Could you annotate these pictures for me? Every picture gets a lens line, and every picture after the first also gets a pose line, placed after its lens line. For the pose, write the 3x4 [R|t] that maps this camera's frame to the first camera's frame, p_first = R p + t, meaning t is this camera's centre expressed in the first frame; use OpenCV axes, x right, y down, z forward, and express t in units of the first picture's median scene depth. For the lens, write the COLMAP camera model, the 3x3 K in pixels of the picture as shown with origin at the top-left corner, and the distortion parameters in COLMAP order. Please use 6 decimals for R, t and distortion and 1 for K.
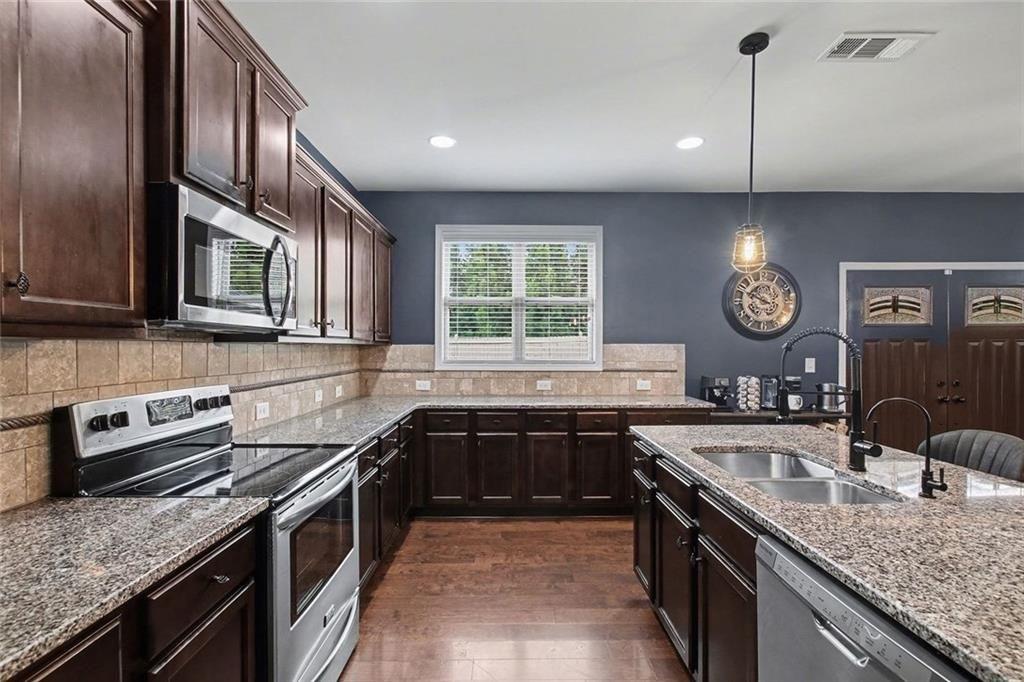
lens RADIAL K [[466.1, 0, 512.0], [0, 466.1, 348.8], [0, 0, 1]] dist [0.001246, 0.000538]
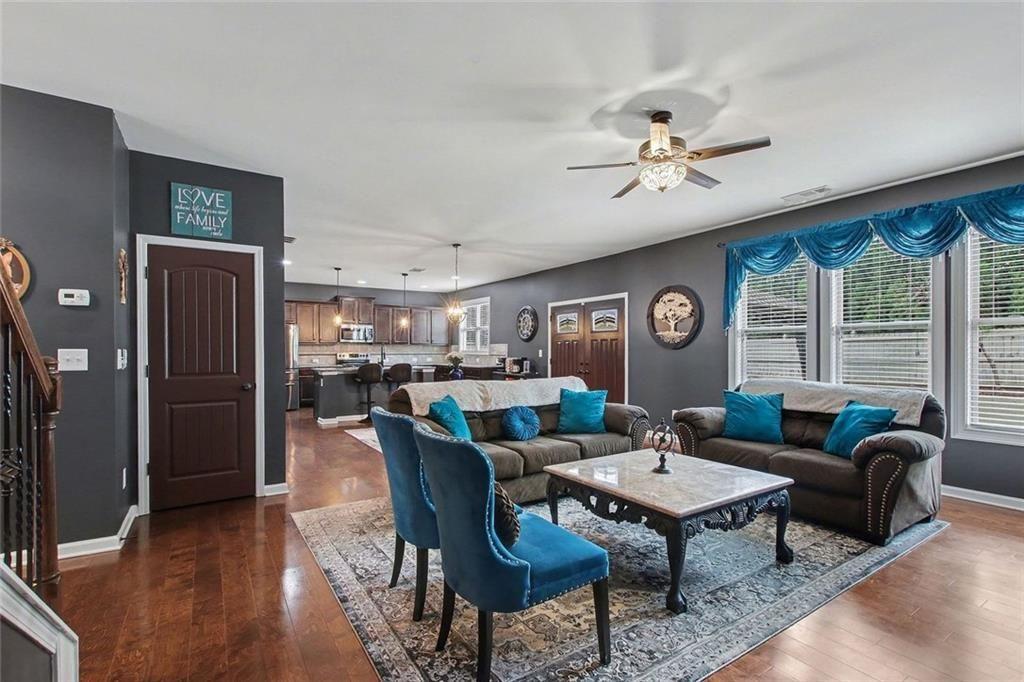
lens RADIAL K [[466.1, 0, 512.0], [0, 466.1, 348.8], [0, 0, 1]] dist [0.001246, 0.000538]
pose [[0.540348, 0.003805, -0.841433, 2.326947], [-0.000650, 0.999991, 0.004105, 0.006771], [0.841441, -0.001671, 0.540346, -0.232846]]
